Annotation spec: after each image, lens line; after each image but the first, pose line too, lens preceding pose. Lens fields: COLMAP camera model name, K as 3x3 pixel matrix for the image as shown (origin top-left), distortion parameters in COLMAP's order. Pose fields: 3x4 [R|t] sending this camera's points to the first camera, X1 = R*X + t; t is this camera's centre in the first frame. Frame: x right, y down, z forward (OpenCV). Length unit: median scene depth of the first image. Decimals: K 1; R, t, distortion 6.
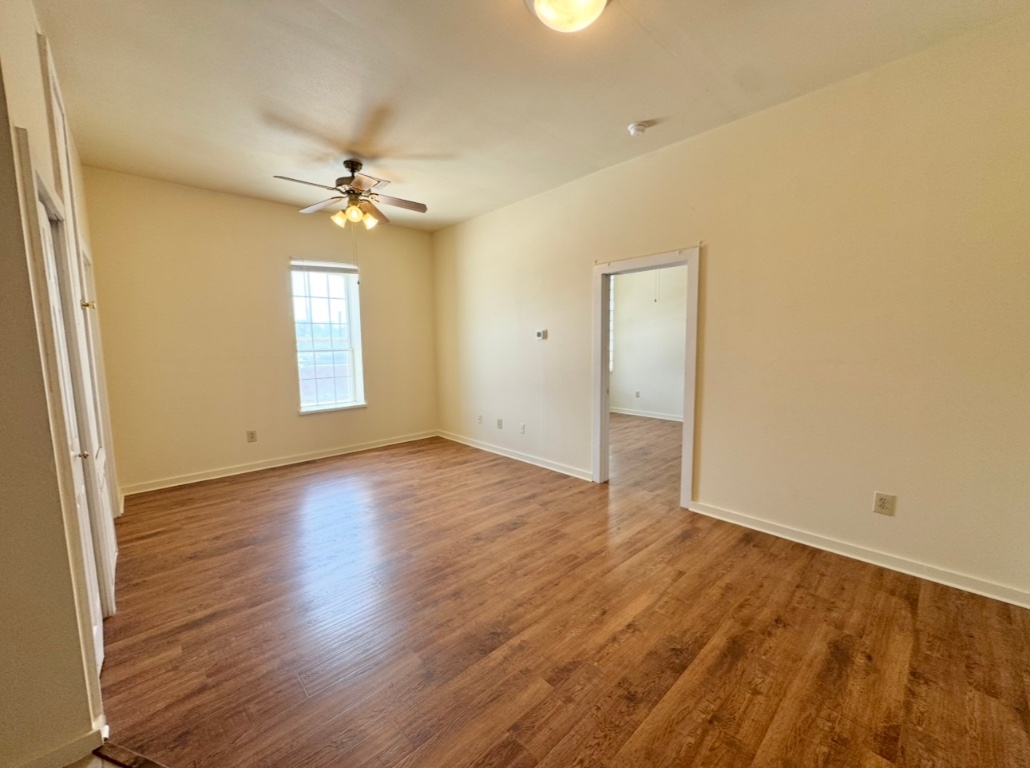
lens RADIAL K [[410.8, 0, 514.6], [0, 410.8, 384.7], [0, 0, 1]] dist [-0.013436, -0.000674]
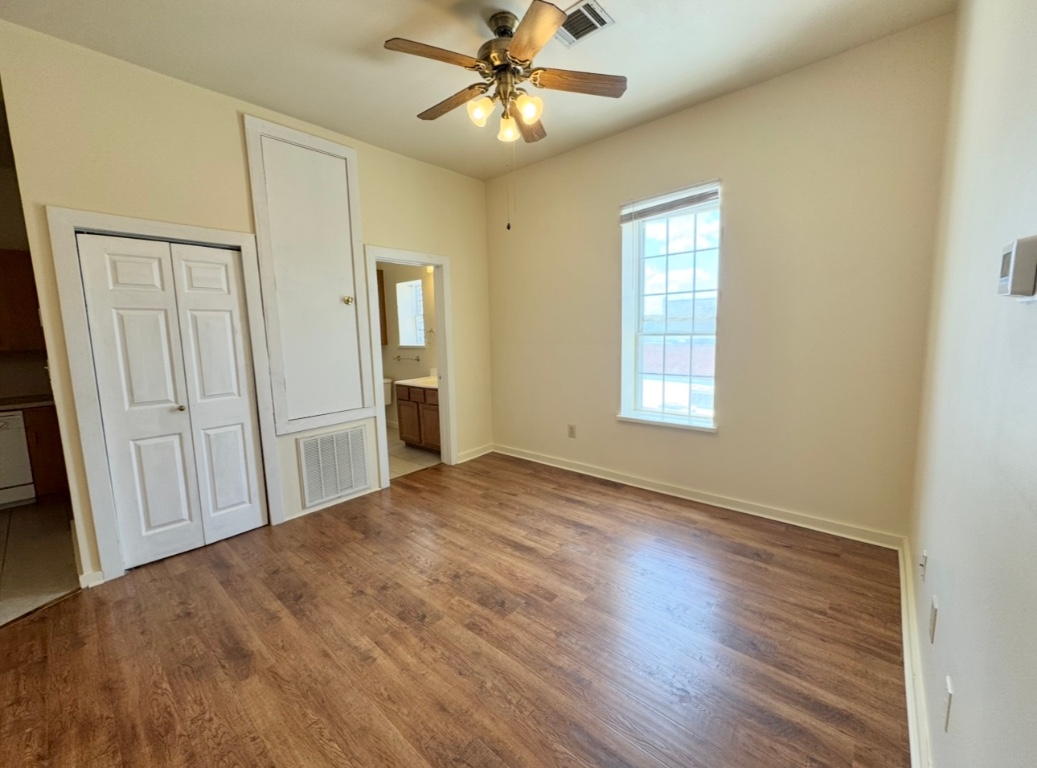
lens RADIAL K [[410.2, 0, 517.6], [0, 410.2, 382.3], [0, 0, 1]] dist [-0.005906, 0.000588]
pose [[0.102876, 0.133294, -0.985723, 0.231691], [-0.081729, 0.988763, 0.125175, -0.091519], [0.991331, 0.067685, 0.112614, 0.904114]]
